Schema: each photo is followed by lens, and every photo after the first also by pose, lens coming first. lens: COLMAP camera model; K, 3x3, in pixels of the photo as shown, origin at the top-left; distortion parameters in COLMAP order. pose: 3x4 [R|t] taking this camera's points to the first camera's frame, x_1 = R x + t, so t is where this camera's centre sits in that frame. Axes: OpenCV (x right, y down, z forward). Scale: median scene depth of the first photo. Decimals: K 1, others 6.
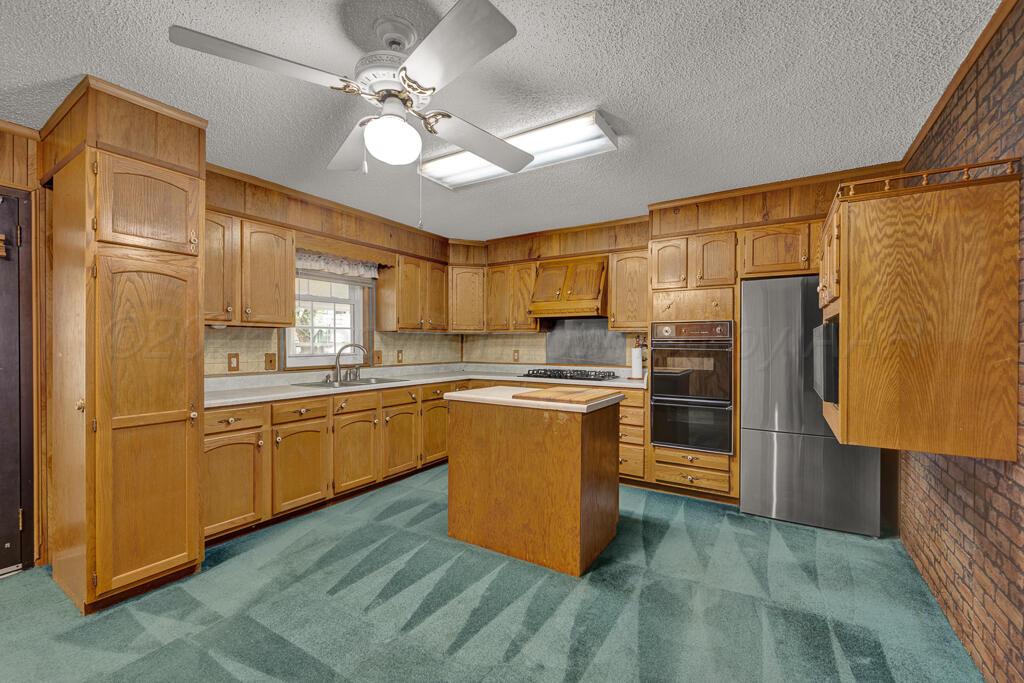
lens RADIAL K [[423.4, 0, 508.2], [0, 423.4, 344.0], [0, 0, 1]] dist [-0.001763, 0.000438]
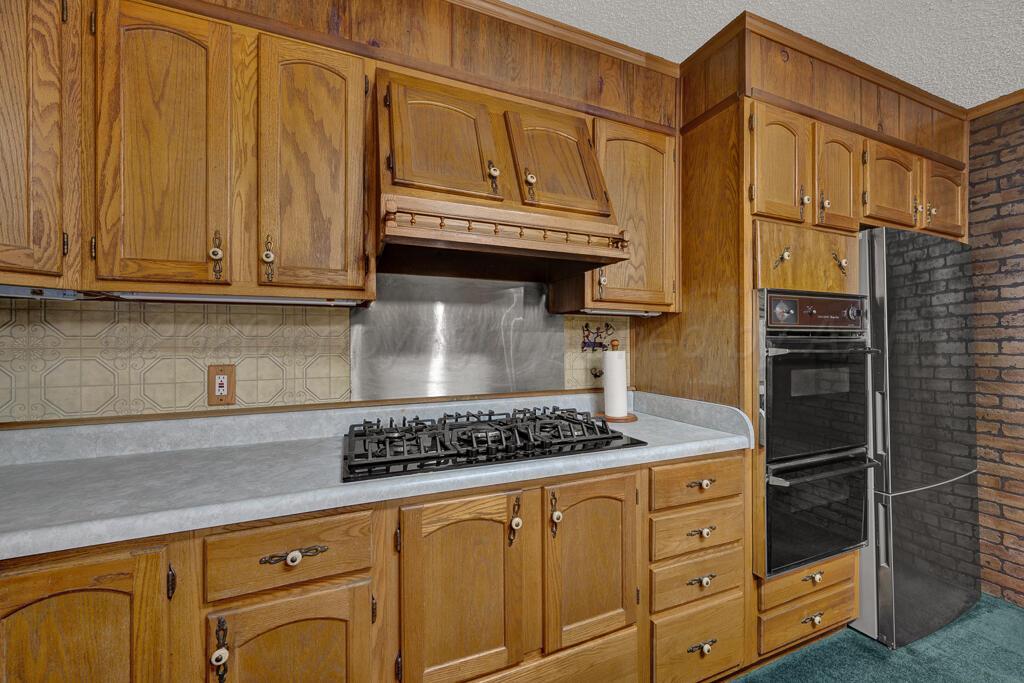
lens RADIAL K [[413.1, 0, 513.9], [0, 413.1, 341.8], [0, 0, 1]] dist [0.002494, 0.000774]
pose [[0.553574, 0.001182, 0.832799, -0.108008], [0.002630, 0.999992, -0.003167, 0.001051], [-0.832796, 0.003943, 0.553567, 0.729475]]
